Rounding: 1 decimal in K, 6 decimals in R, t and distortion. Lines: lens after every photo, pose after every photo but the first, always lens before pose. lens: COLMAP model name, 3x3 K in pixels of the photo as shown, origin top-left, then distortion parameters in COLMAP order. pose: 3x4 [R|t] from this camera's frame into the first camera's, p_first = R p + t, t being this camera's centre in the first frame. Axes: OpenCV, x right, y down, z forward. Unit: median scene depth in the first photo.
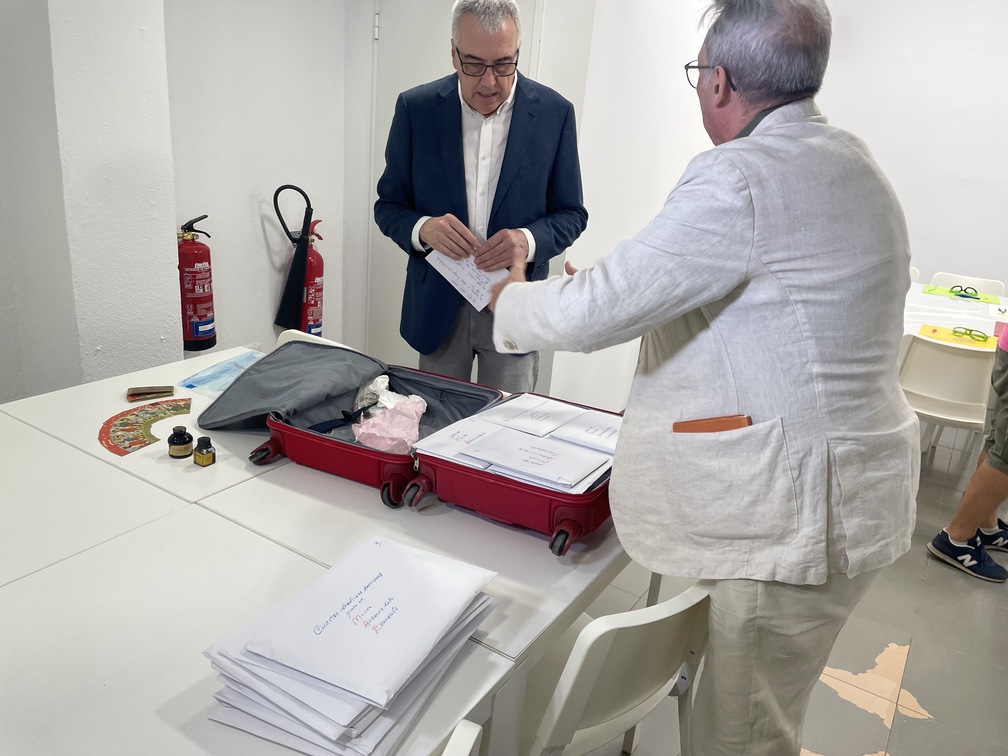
lens RADIAL K [[768.0, 0, 480.5], [0, 768.0, 351.9], [0, 0, 1]] dist [0.049208, -0.002502]
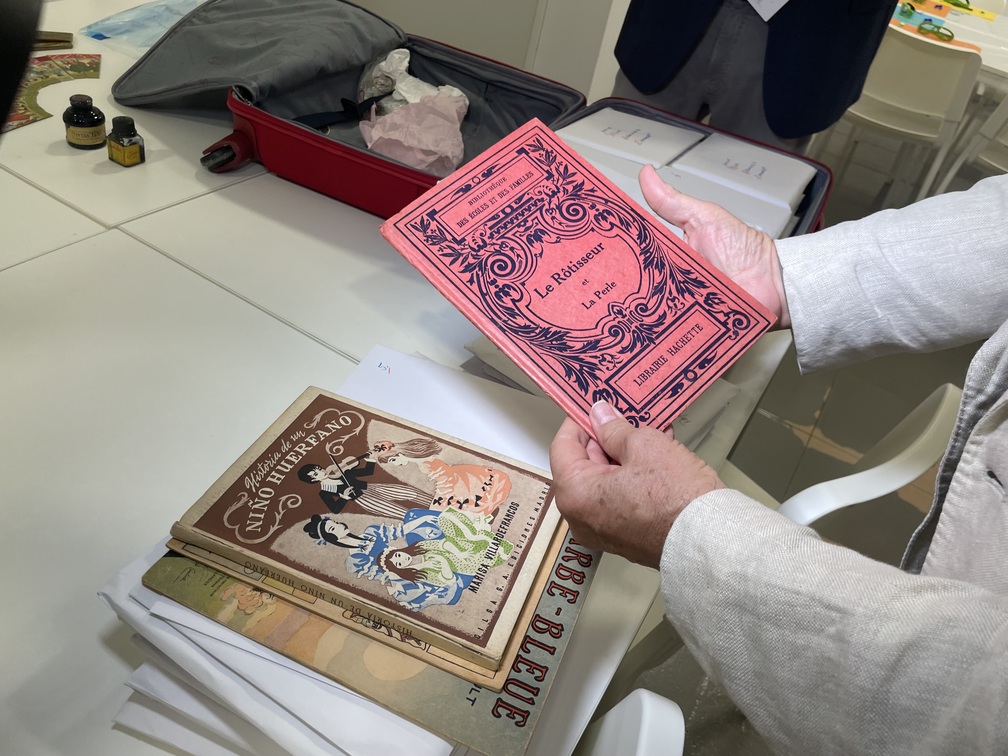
lens RADIAL K [[762.4, 0, 492.5], [0, 762.4, 365.9], [0, 0, 1]] dist [0.089070, -0.123503]
pose [[0.993362, 0.064213, 0.095436, -0.094566], [-0.094567, 0.928236, 0.359770, 0.037200], [-0.065485, -0.366408, 0.928147, 0.284096]]
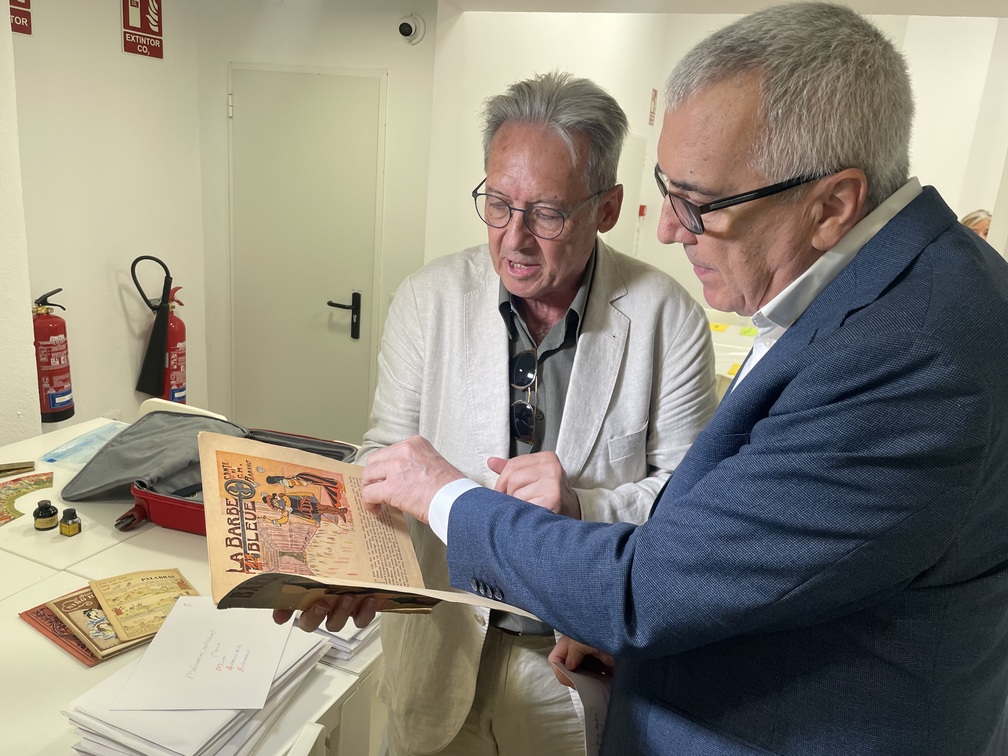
lens RADIAL K [[762.4, 0, 492.5], [0, 762.4, 365.9], [0, 0, 1]] dist [0.089070, -0.123503]
pose [[0.984292, -0.042124, 0.171450, 0.036242], [0.048849, 0.998186, -0.035197, -0.017410], [-0.169657, 0.043019, 0.984564, -0.135462]]
